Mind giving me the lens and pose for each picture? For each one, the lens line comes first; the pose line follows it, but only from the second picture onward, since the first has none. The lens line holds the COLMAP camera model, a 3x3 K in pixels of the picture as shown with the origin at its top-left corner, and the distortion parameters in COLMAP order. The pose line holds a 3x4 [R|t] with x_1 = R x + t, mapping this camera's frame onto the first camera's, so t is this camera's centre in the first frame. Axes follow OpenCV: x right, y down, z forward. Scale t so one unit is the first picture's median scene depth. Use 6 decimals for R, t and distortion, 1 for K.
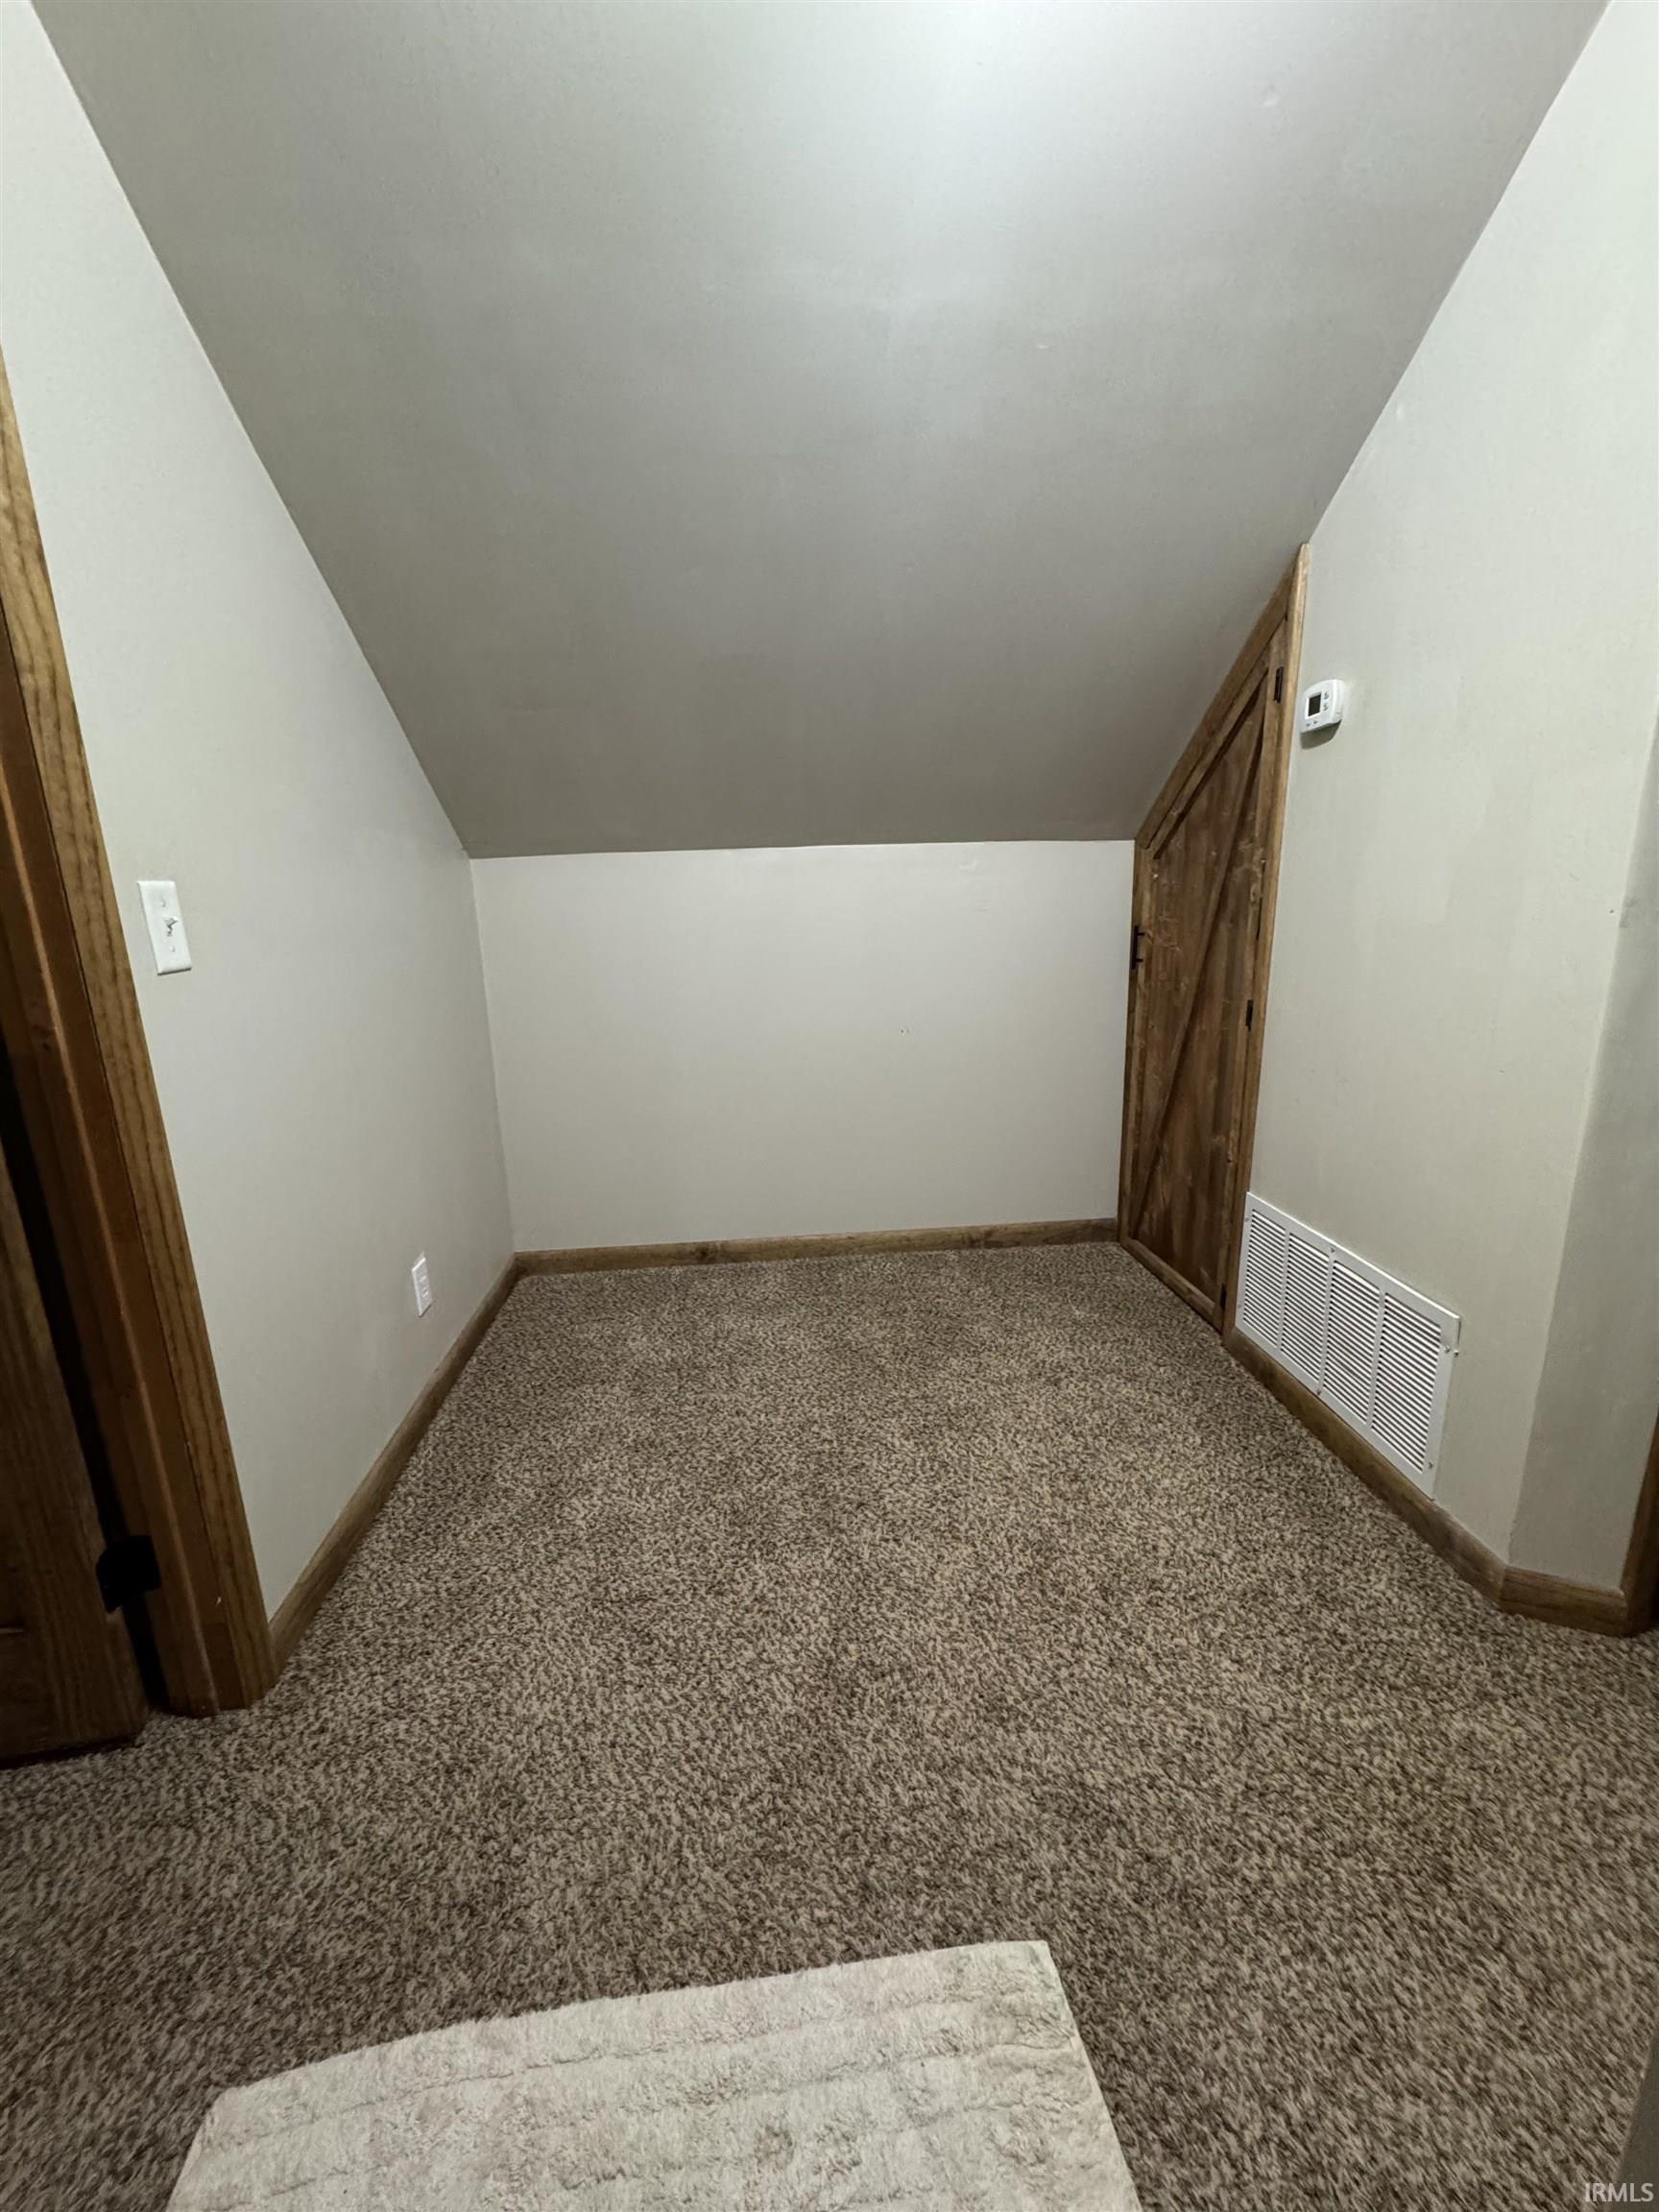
lens RADIAL K [[879.0, 0, 830.2], [0, 879.0, 1109.2], [0, 0, 1]] dist [-0.002043, -0.000115]
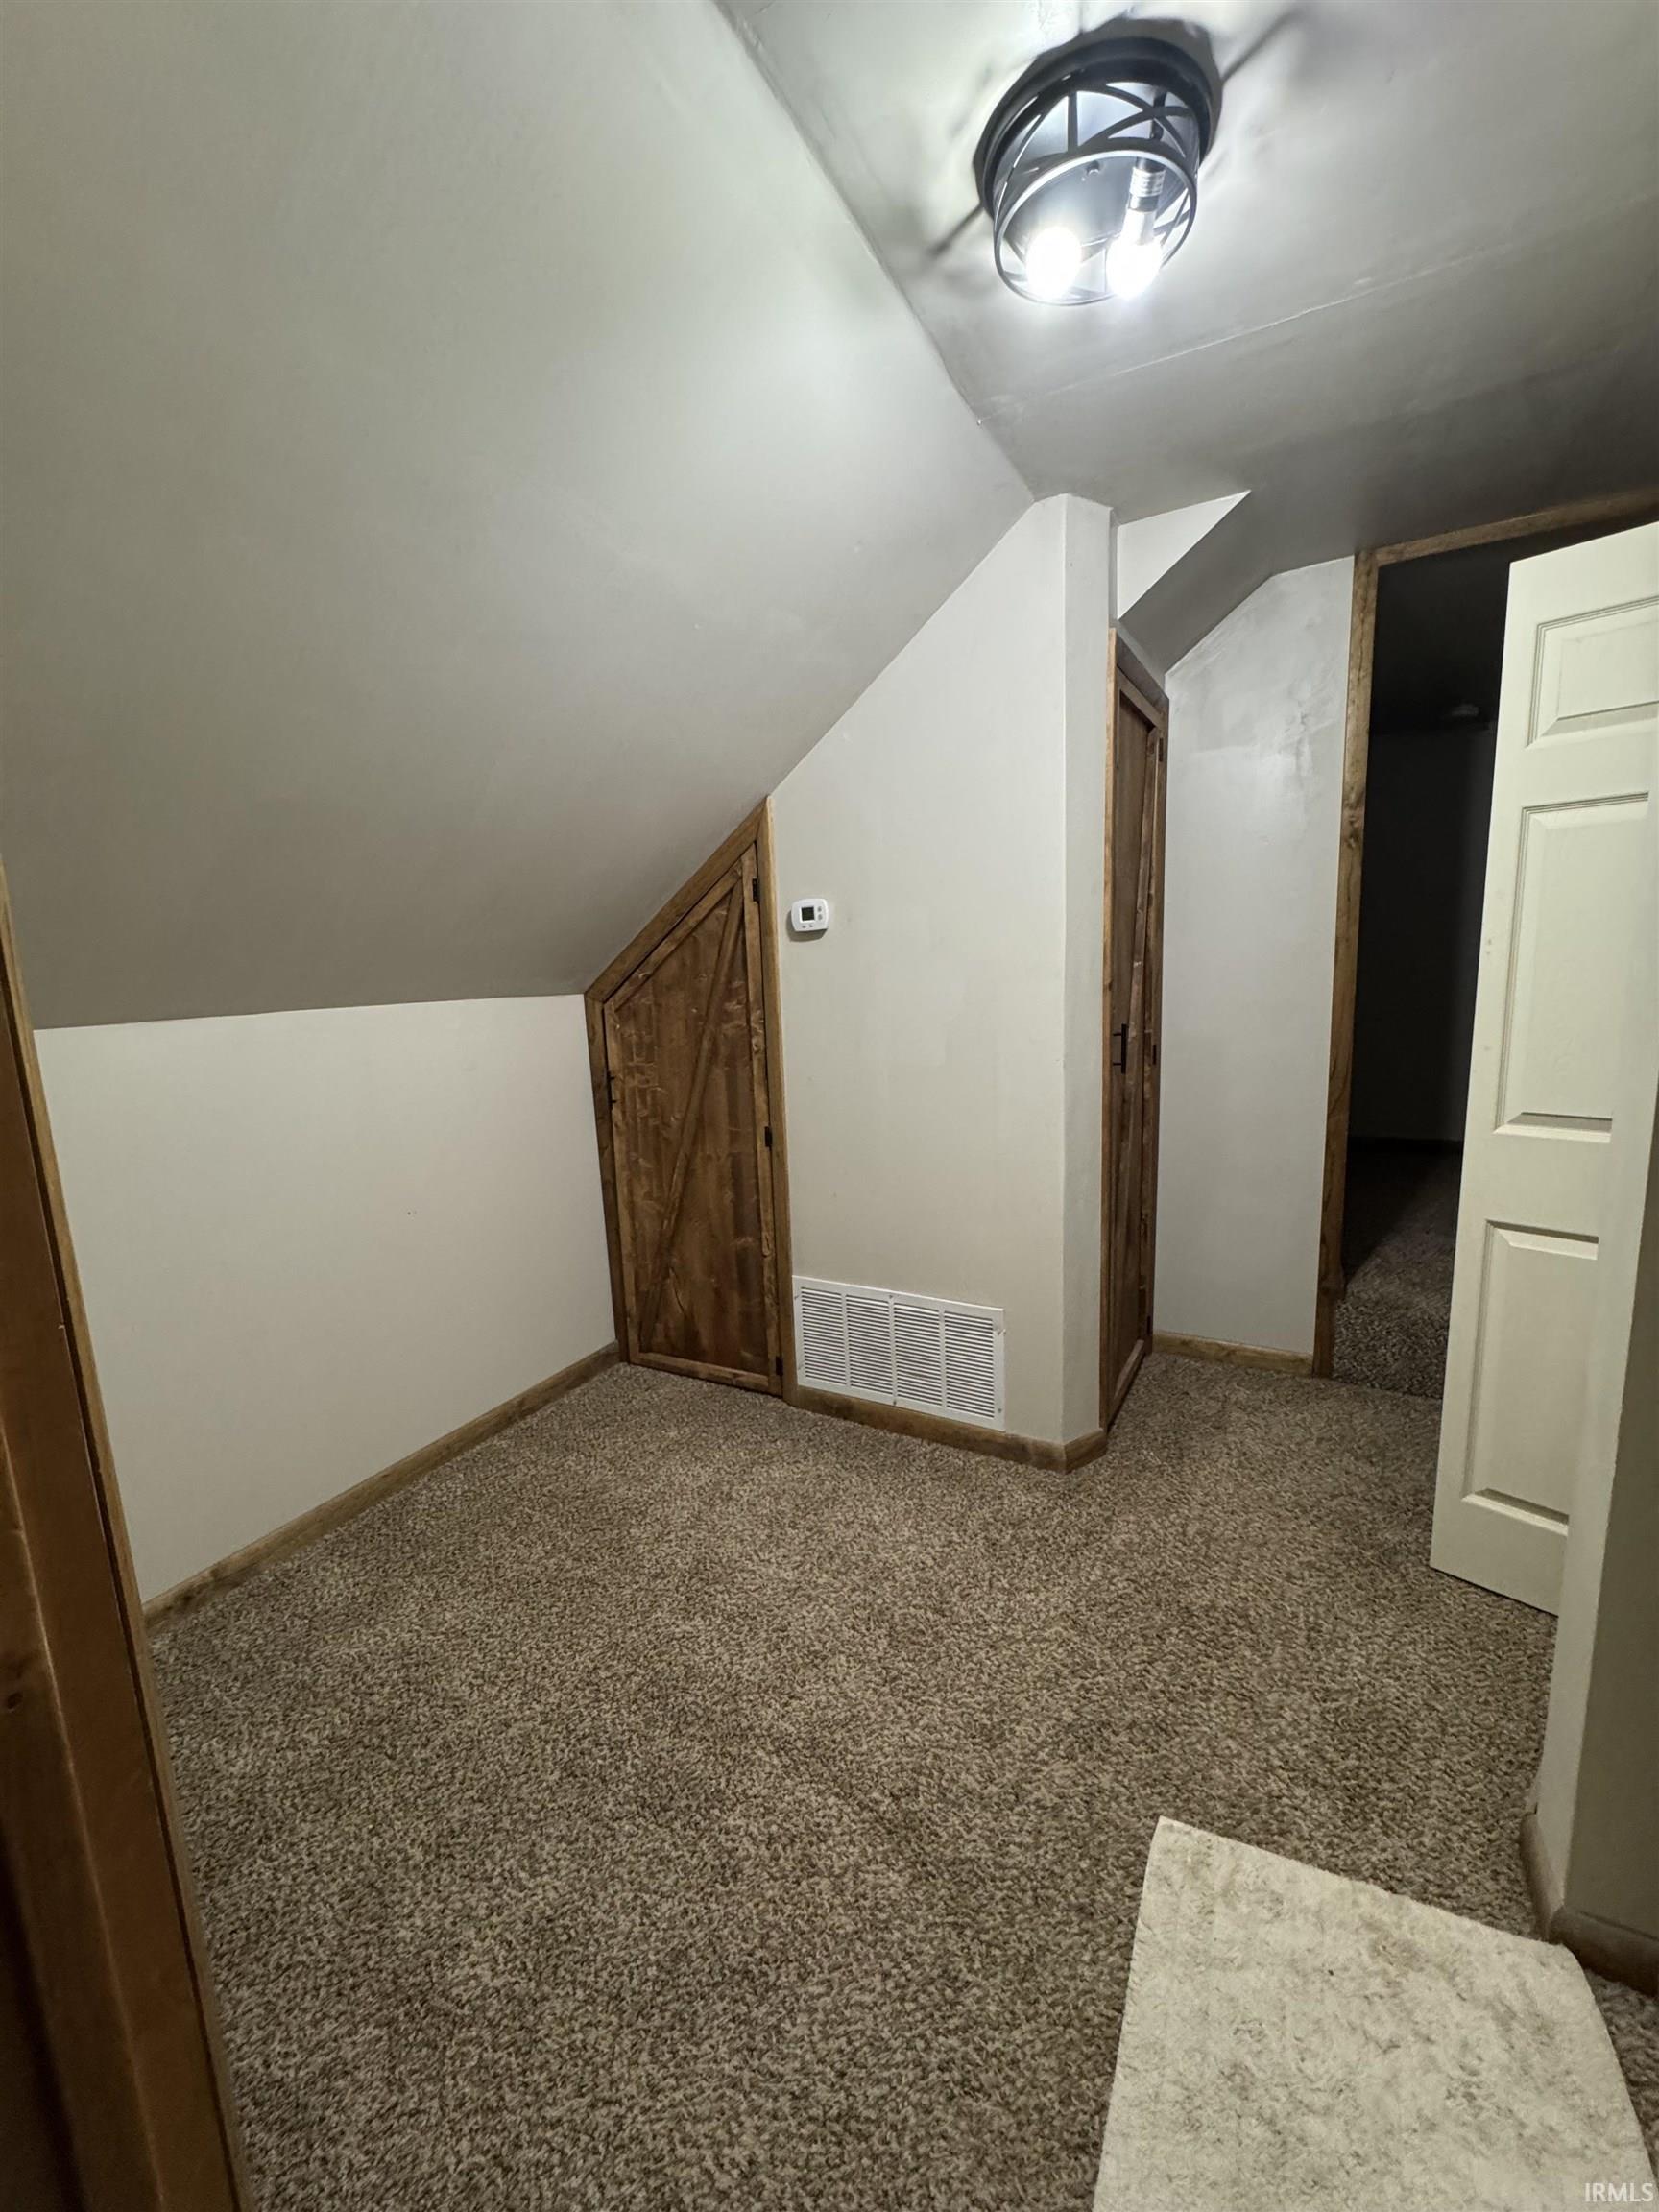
lens RADIAL K [[879.0, 0, 834.7], [0, 879.0, 1109.4], [0, 0, 1]] dist [-0.002043, -0.000115]
pose [[0.552863, -0.126657, 0.823590, -0.787367], [0.214902, 0.976618, 0.005930, -0.210376], [-0.805083, 0.173713, 0.567155, 0.313052]]
